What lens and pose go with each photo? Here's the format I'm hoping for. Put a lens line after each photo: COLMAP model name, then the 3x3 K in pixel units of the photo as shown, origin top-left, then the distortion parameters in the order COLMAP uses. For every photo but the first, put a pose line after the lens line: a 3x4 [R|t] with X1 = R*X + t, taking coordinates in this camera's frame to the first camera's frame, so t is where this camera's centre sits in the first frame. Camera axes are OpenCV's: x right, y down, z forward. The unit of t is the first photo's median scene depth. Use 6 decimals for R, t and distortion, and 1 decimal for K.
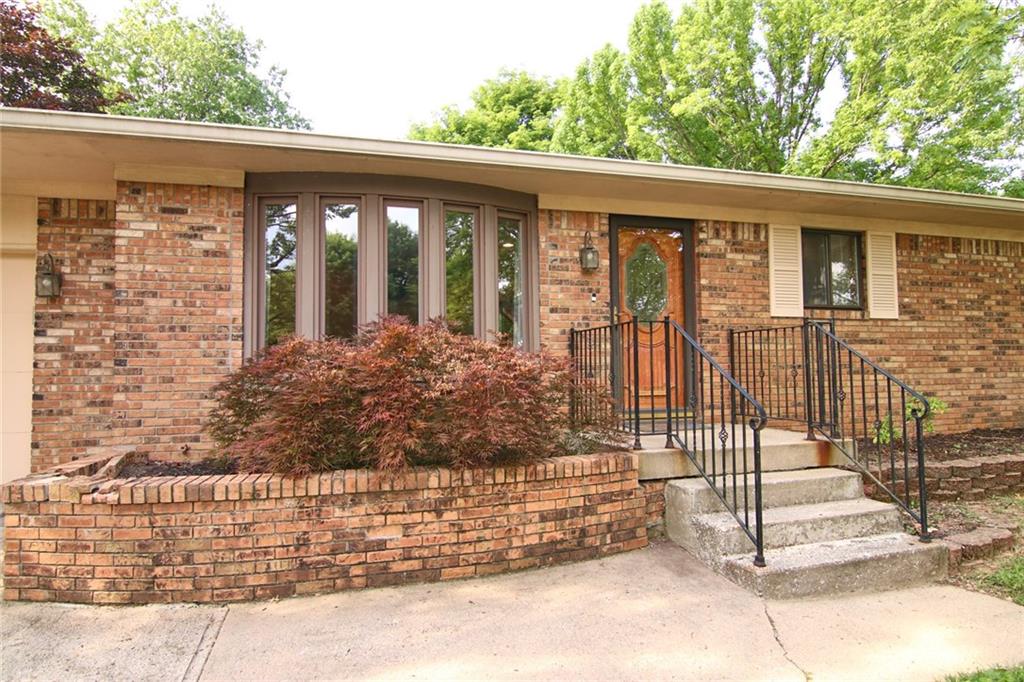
lens RADIAL K [[600.2, 0, 516.9], [0, 600.2, 343.5], [0, 0, 1]] dist [-0.017790, -0.001546]
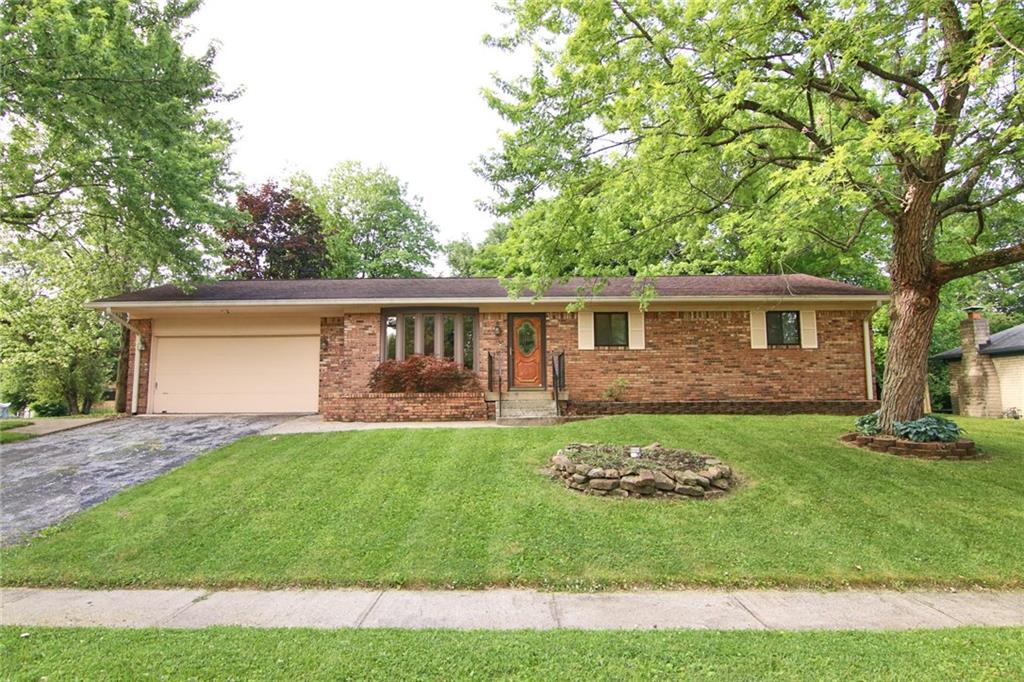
lens RADIAL K [[600.2, 0, 509.6], [0, 600.2, 339.0], [0, 0, 1]] dist [-0.017790, -0.001546]
pose [[0.963182, -0.026067, -0.267585, 0.878771], [0.008727, 0.997795, -0.065789, 0.075709], [0.268710, 0.061032, 0.961286, -1.558800]]
